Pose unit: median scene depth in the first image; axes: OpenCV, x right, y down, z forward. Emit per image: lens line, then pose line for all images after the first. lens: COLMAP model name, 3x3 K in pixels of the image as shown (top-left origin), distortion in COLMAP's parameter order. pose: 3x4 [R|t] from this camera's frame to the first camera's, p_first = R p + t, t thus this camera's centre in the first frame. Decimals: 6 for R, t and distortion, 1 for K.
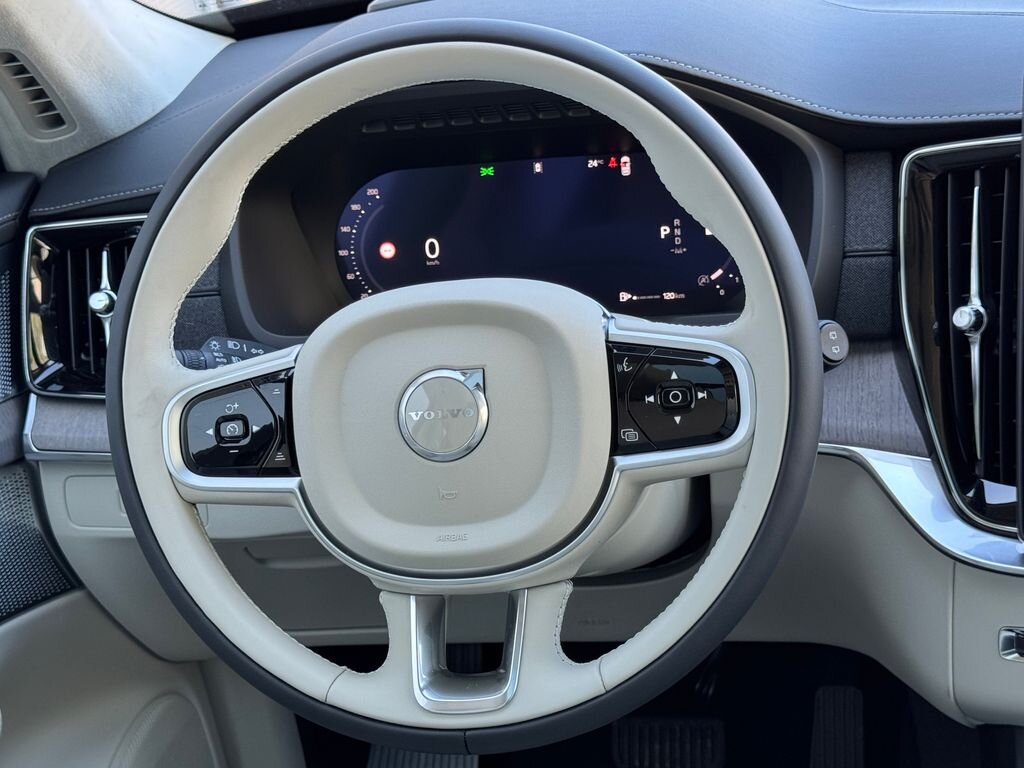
lens RADIAL K [[1725.3, 0, 506.3], [0, 1725.3, 384.3], [0, 0, 1]] dist [0.250185, 0.000000]
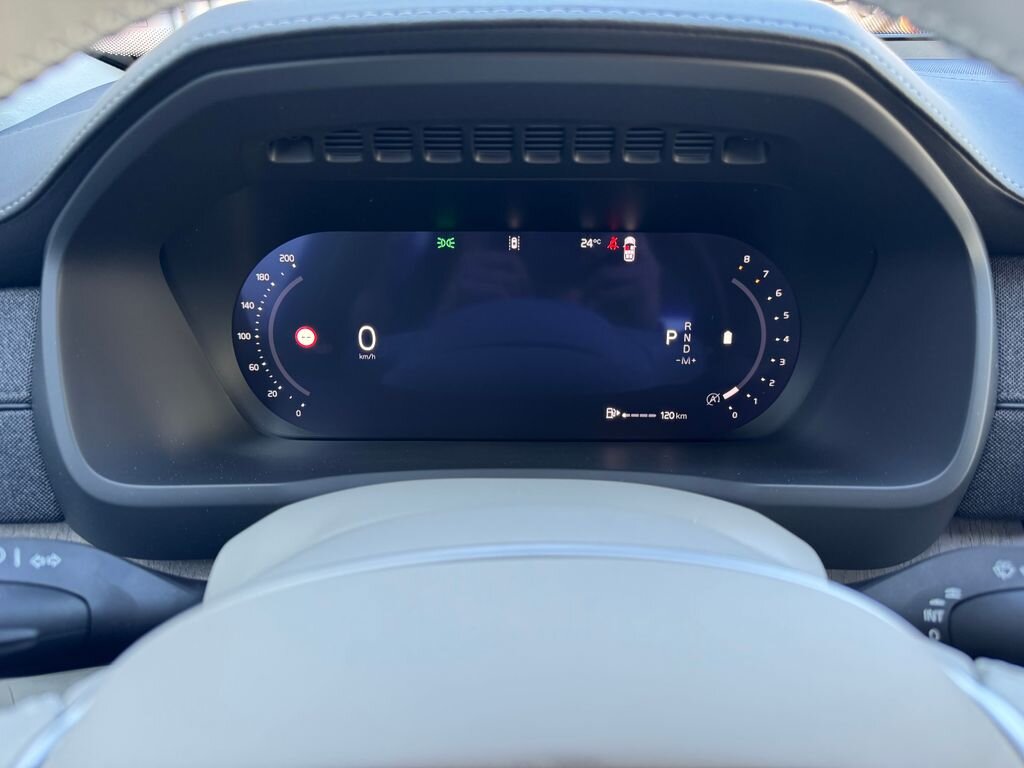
lens RADIAL K [[730.2, 0, 515.0], [0, 730.2, 393.8], [0, 0, 1]] dist [0.035161, -0.029173]
pose [[0.973895, 0.027575, 0.225318, -0.052964], [-0.044681, 0.996462, 0.071178, -0.082992], [-0.222559, -0.079387, 0.971682, 0.692358]]
